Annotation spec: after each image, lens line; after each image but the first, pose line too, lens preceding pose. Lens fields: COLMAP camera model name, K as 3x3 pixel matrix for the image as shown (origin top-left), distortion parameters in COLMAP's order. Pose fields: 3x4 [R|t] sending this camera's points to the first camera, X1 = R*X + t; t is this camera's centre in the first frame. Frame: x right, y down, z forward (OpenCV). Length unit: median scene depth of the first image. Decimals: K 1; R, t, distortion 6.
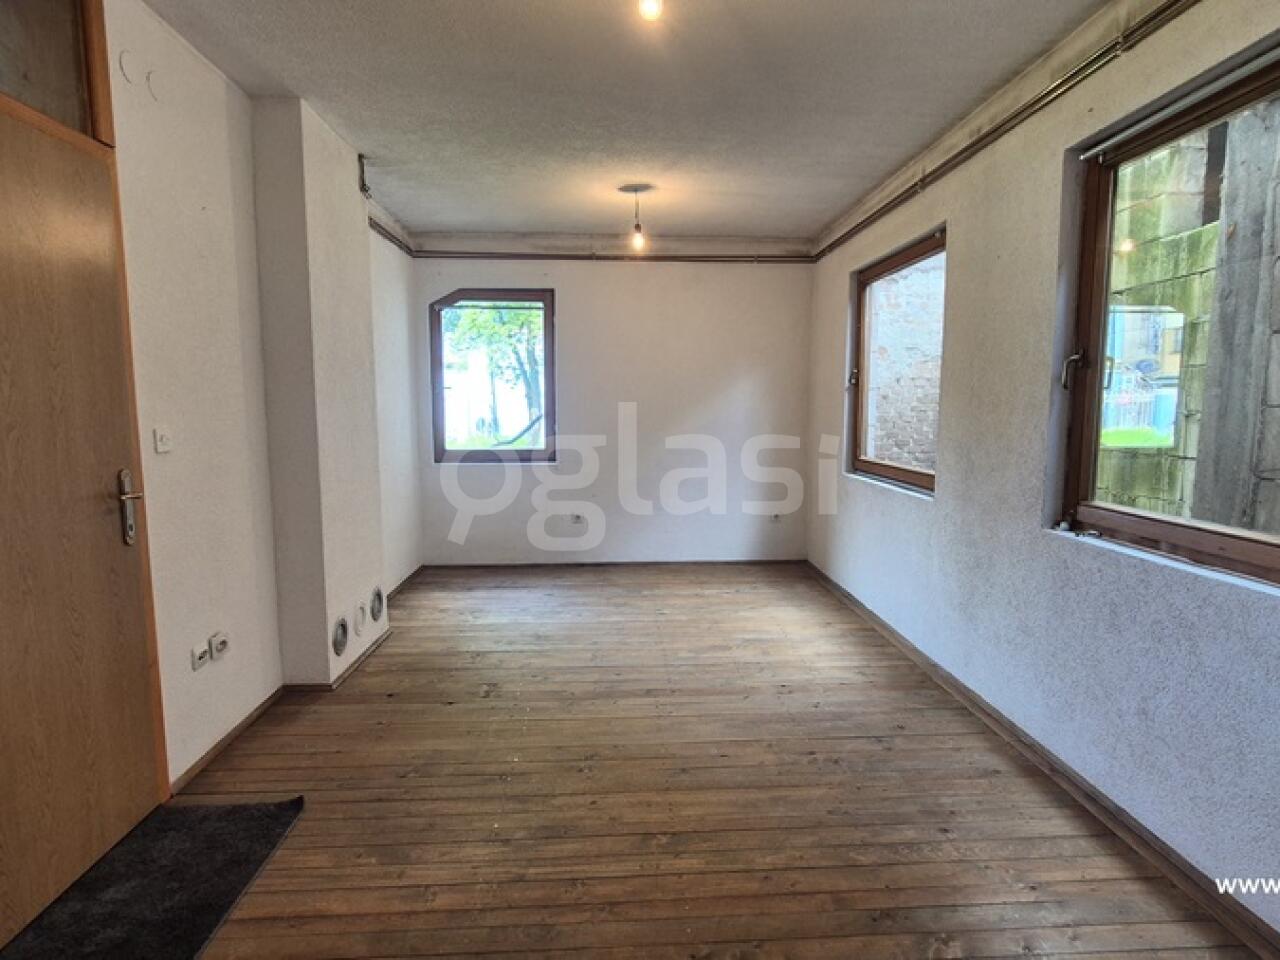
lens RADIAL K [[702.5, 0, 649.9], [0, 702.5, 482.2], [0, 0, 1]] dist [0.003606, -0.000626]
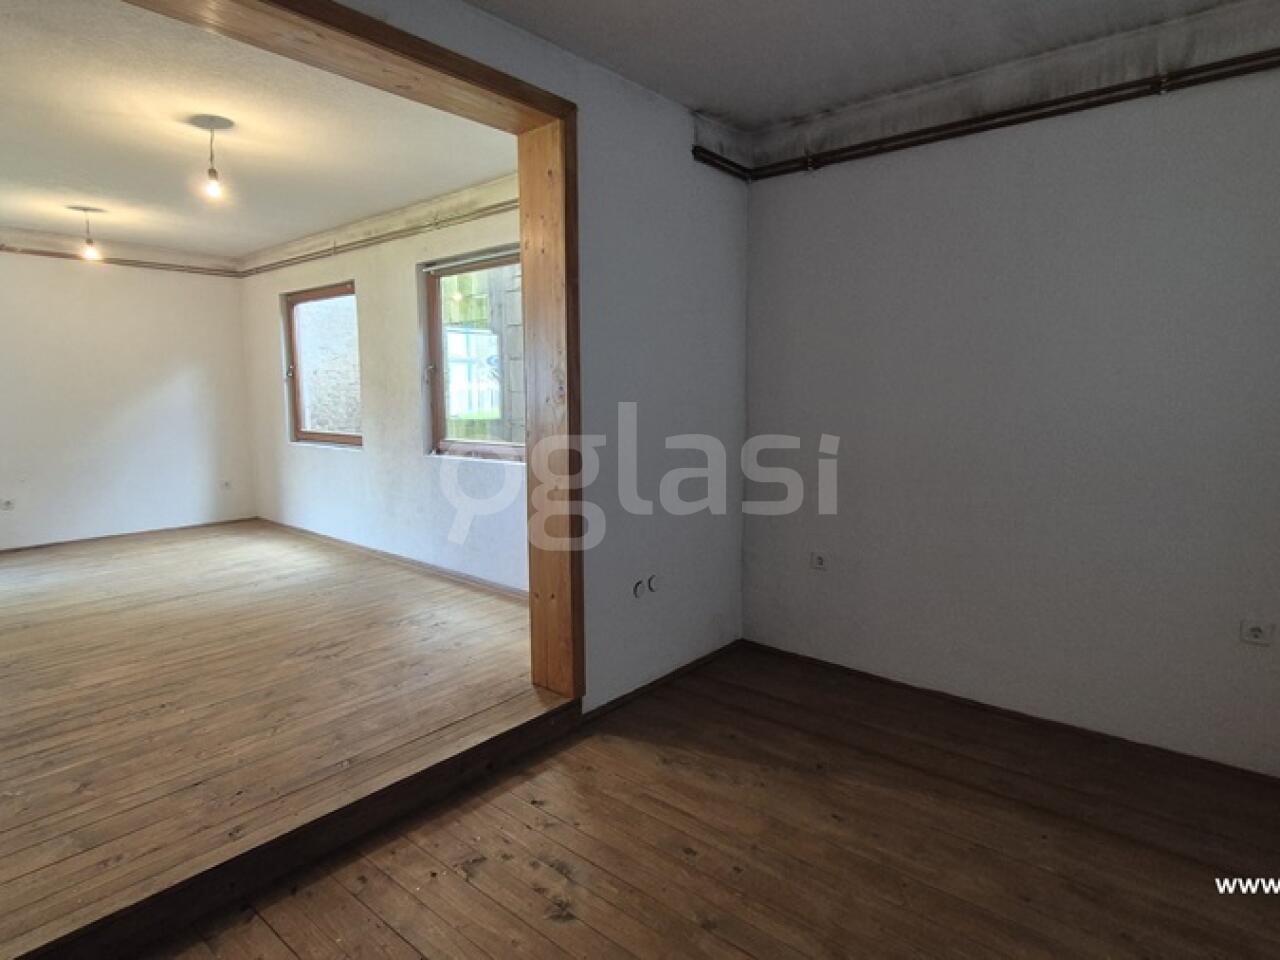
lens RADIAL K [[702.5, 0, 652.0], [0, 702.5, 477.0], [0, 0, 1]] dist [0.003606, -0.000626]
pose [[0.684423, -0.088613, 0.723680, -0.309498], [0.080862, 0.995689, 0.045444, 0.064734], [-0.724587, 0.027416, 0.688638, -0.580557]]
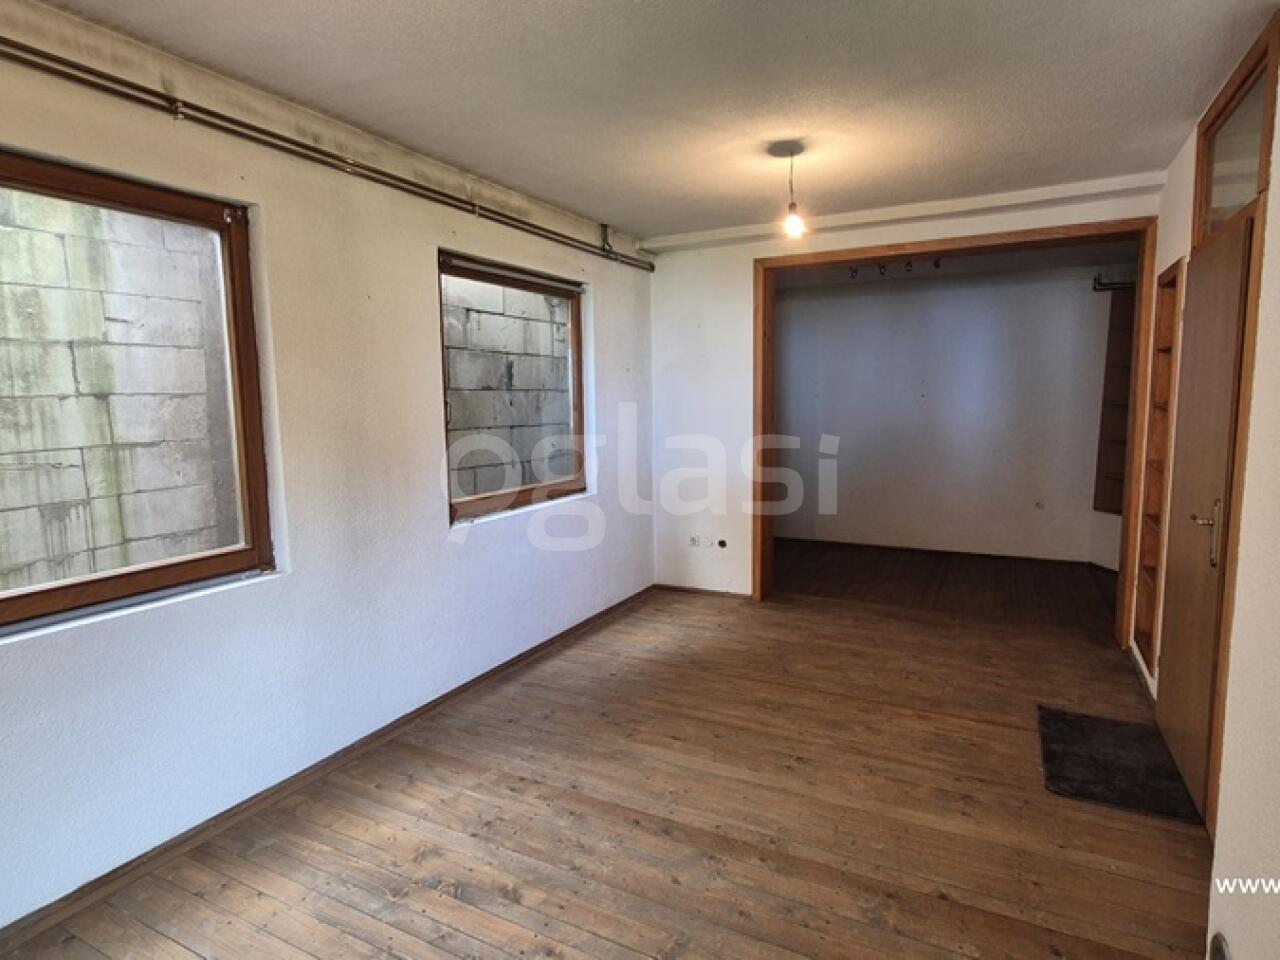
lens RADIAL K [[702.5, 0, 643.7], [0, 702.5, 482.9], [0, 0, 1]] dist [0.003606, -0.000626]
pose [[-0.858481, -0.048967, 0.510502, -0.308956], [0.072849, 0.973694, 0.215902, -0.203115], [-0.507644, 0.222537, -0.832331, 1.382417]]
